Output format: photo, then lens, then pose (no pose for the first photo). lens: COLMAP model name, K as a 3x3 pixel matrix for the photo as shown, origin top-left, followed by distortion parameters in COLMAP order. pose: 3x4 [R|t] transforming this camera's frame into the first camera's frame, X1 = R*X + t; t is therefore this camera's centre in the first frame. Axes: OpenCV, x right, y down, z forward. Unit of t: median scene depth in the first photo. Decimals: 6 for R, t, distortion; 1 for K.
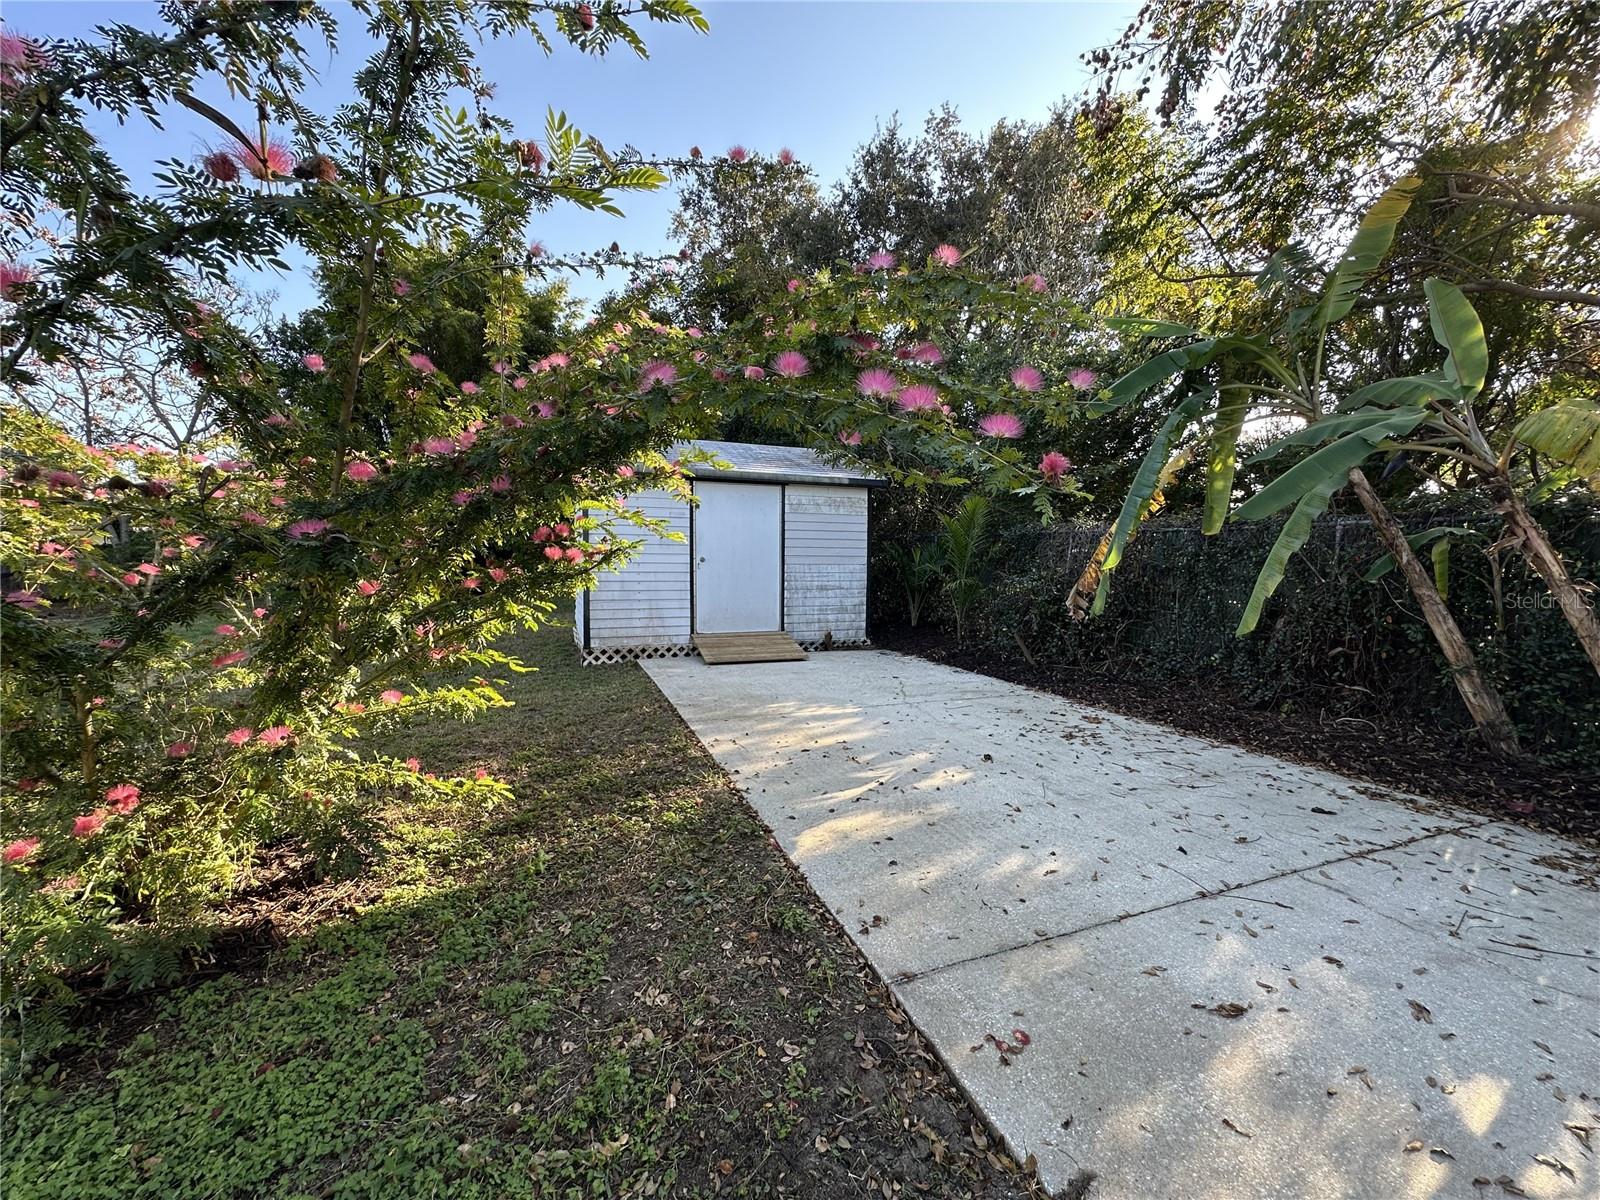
lens RADIAL K [[644.4, 0, 801.8], [0, 644.4, 602.5], [0, 0, 1]] dist [-0.000417, -0.000015]
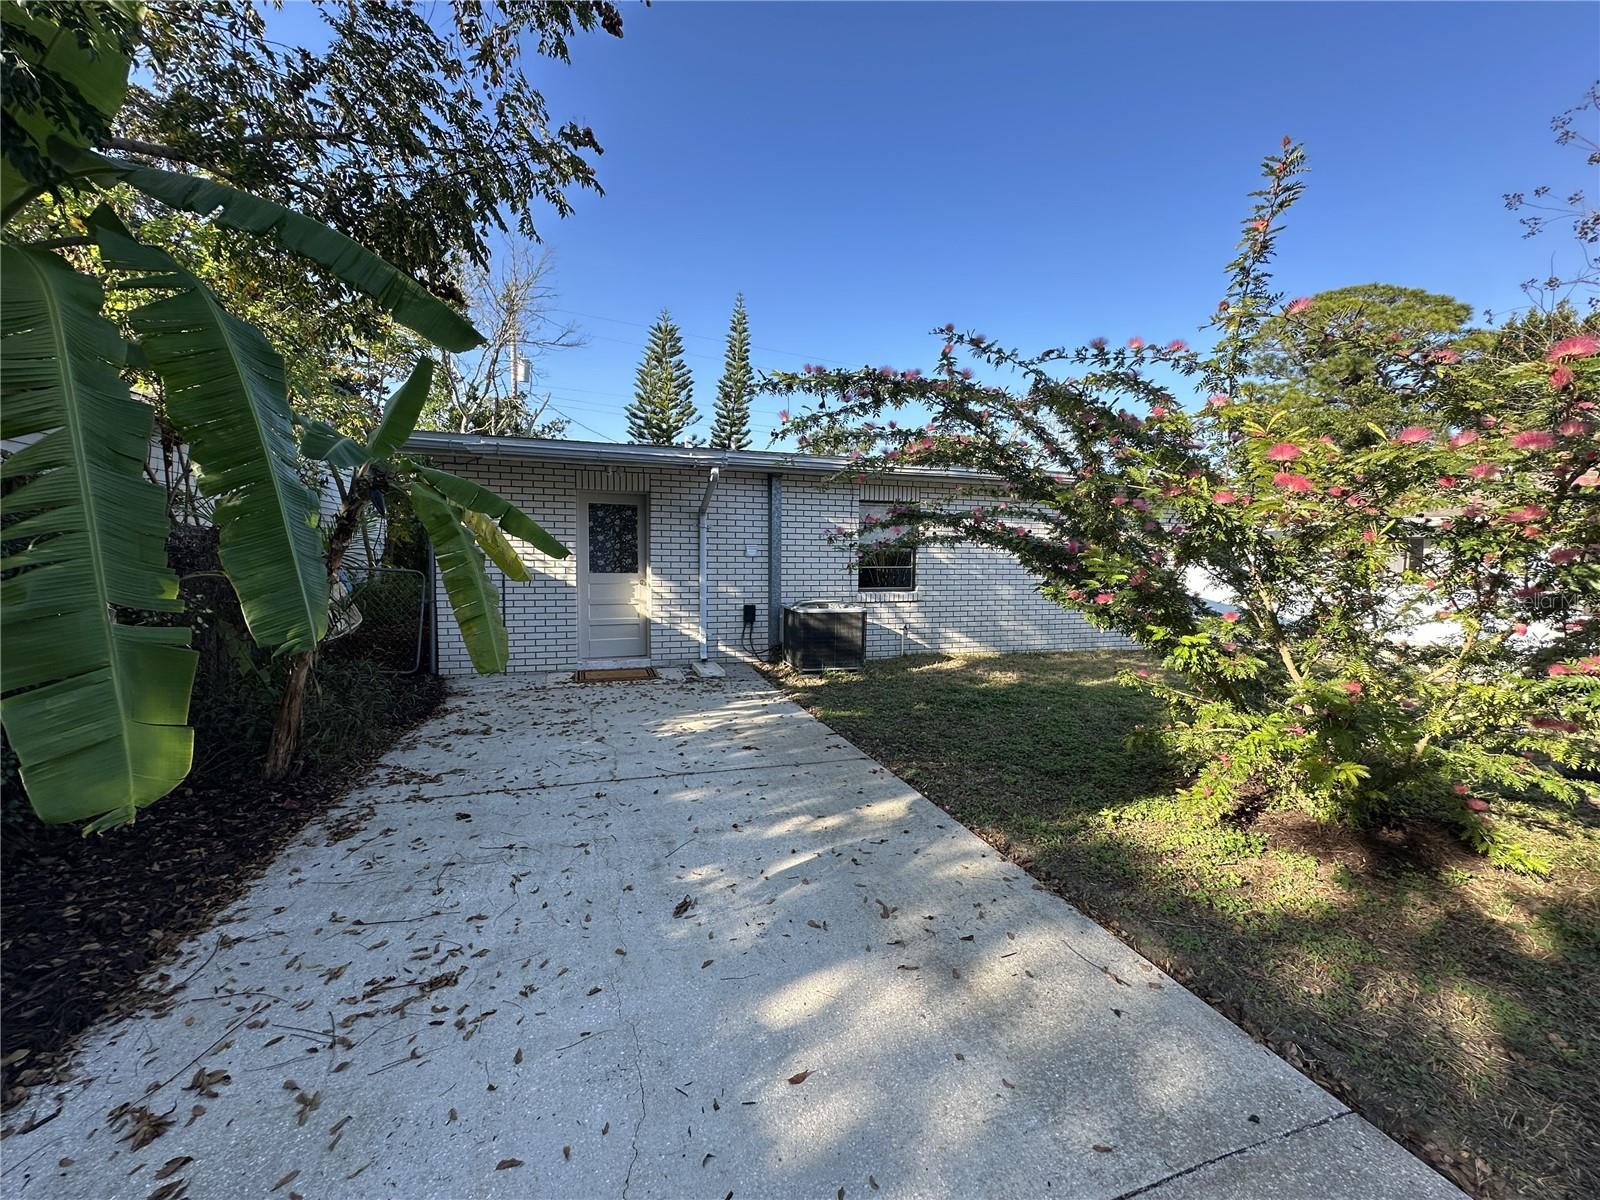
lens RADIAL K [[640.7, 0, 799.4], [0, 640.7, 610.0], [0, 0, 1]] dist [-0.002027, 0.000947]
pose [[-0.998333, -0.026502, 0.051269, 0.146792], [-0.018274, 0.987782, 0.154769, -0.171013], [-0.054745, 0.153574, -0.986620, 1.638396]]
